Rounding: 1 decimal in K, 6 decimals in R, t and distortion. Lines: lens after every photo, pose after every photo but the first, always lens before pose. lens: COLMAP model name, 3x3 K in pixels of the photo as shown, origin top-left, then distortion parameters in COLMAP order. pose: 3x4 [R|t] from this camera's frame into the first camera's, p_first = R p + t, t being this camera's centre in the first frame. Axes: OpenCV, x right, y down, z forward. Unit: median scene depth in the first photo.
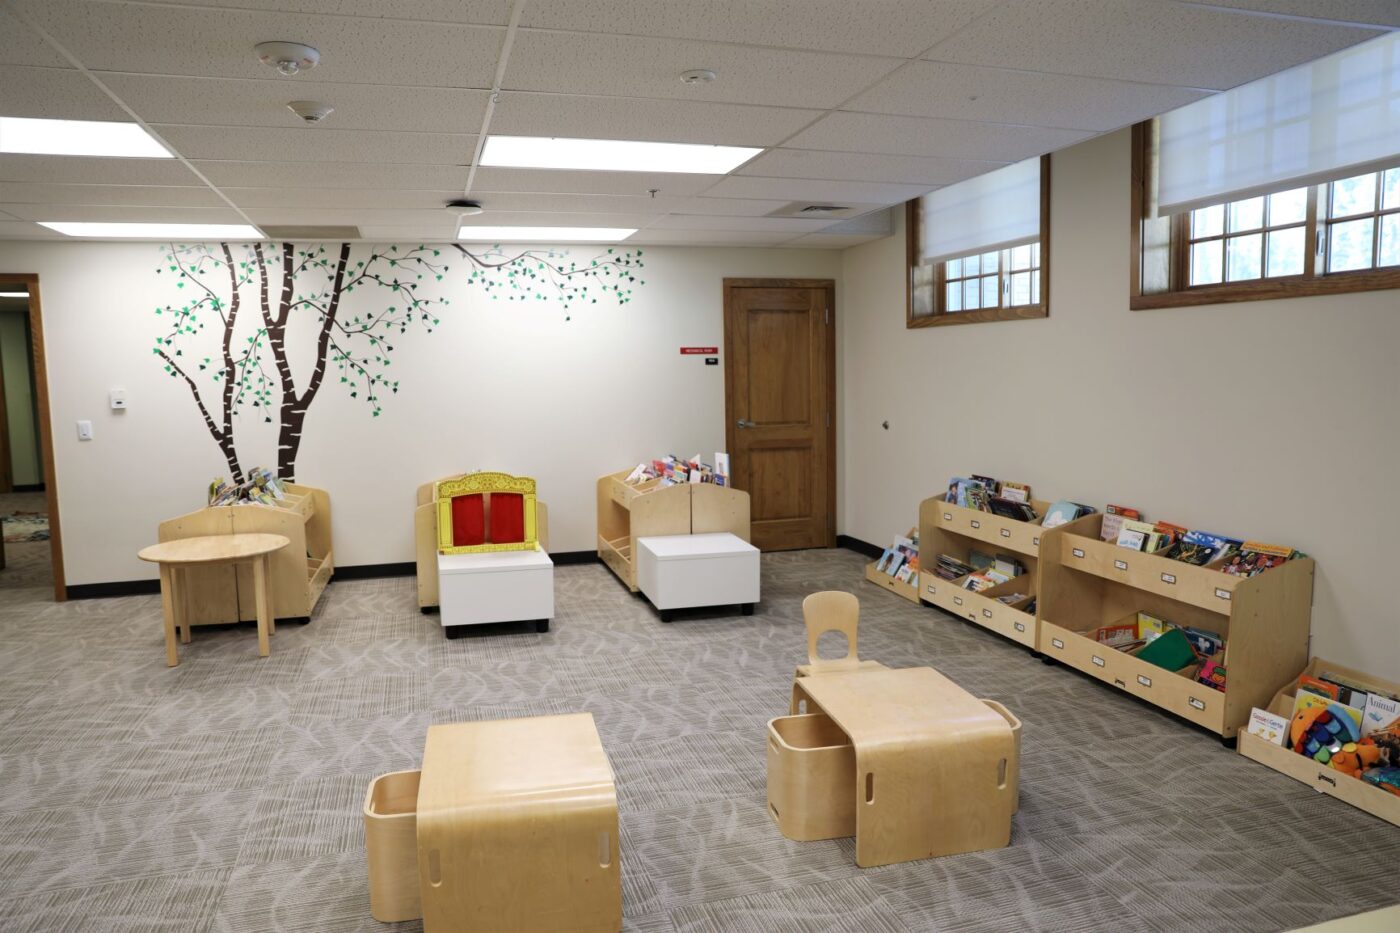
lens RADIAL K [[957.6, 0, 696.5], [0, 957.6, 459.0], [0, 0, 1]] dist [-0.097536, 0.070726]
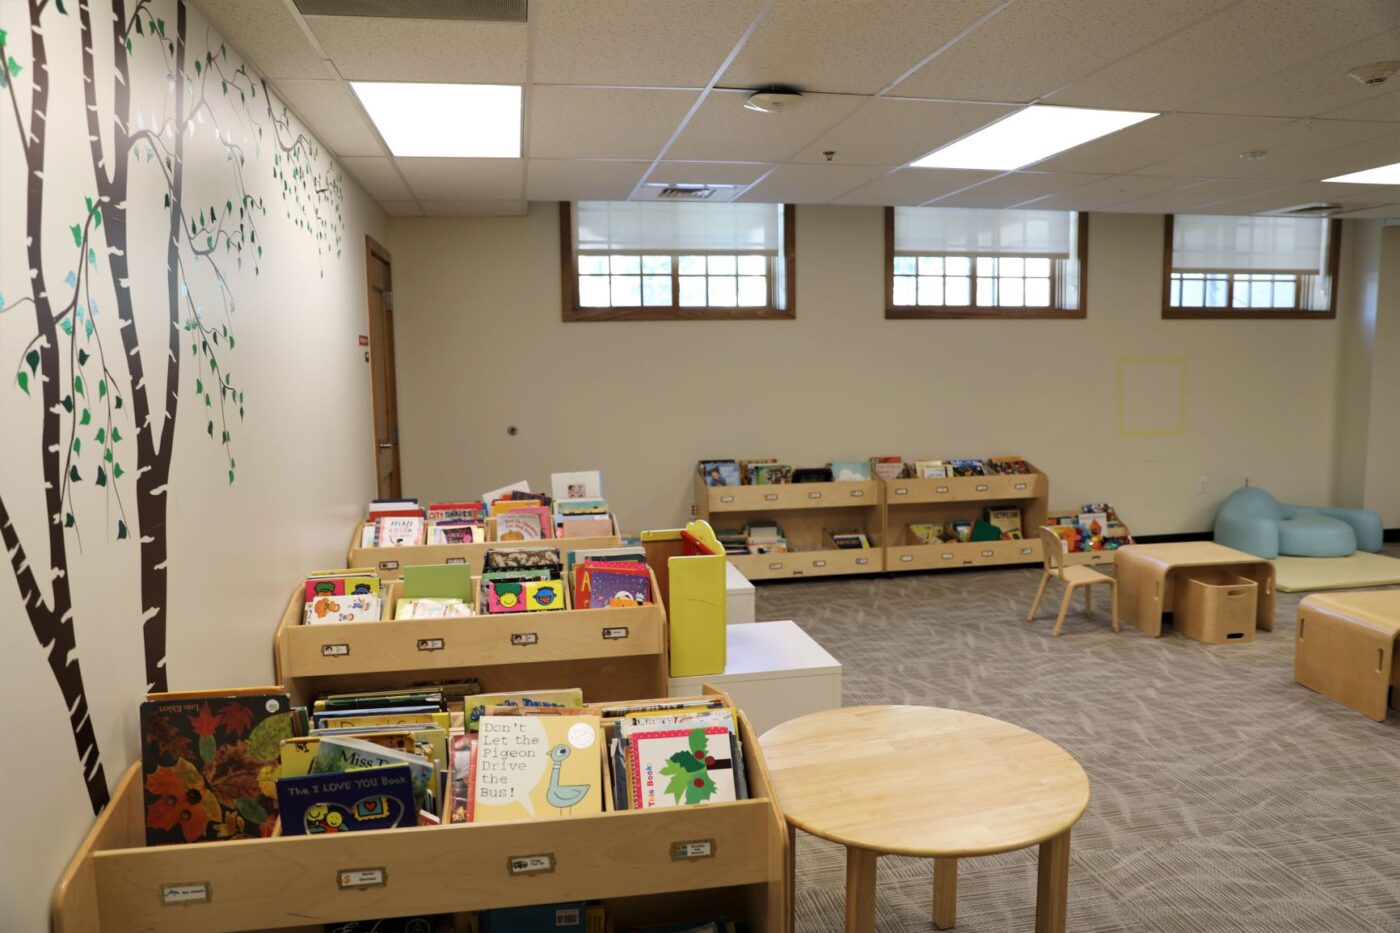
lens RADIAL K [[957.6, 0, 702.4], [0, 957.6, 474.4], [0, 0, 1]] dist [-0.097536, 0.070726]
pose [[0.104073, -0.105474, 0.988961, -0.724938], [0.122287, 0.988173, 0.092521, -0.063730], [-0.987023, 0.111308, 0.115740, 0.811443]]
